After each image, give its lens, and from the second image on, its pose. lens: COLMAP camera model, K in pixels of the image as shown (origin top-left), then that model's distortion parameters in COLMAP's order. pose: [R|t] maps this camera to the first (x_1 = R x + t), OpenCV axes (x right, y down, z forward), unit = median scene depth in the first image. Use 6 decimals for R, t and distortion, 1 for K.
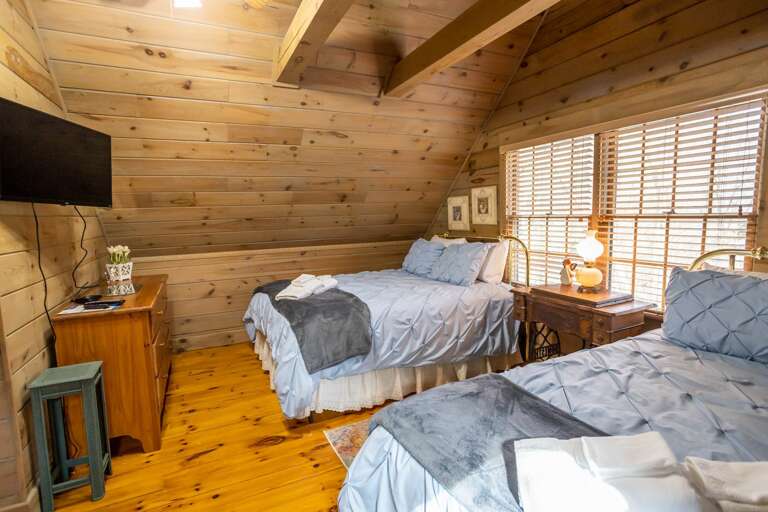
lens RADIAL K [[374.2, 0, 356.8], [0, 374.2, 254.1], [0, 0, 1]] dist [-0.063458, 0.033434]
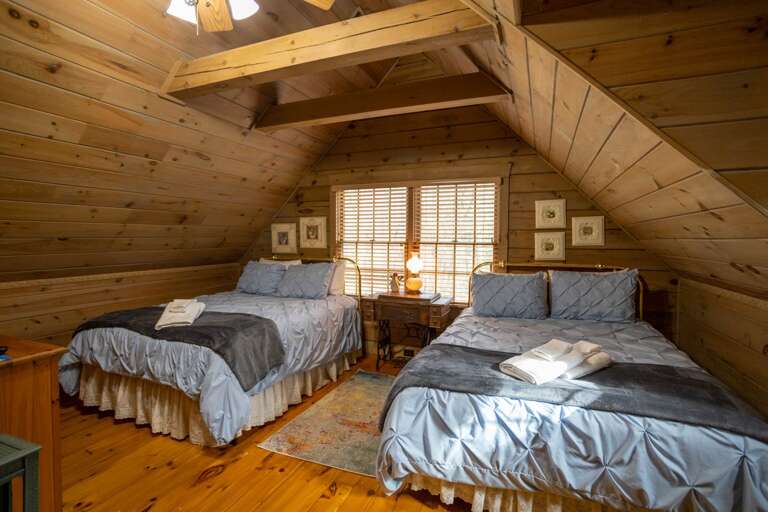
lens RADIAL K [[374.2, 0, 356.8], [0, 374.2, 254.1], [0, 0, 1]] dist [-0.063458, 0.033434]
pose [[0.763576, 0.000174, 0.645719, -0.401955], [0.044040, 0.997657, -0.052347, 0.009165], [-0.644215, 0.068408, 0.761779, 0.004393]]
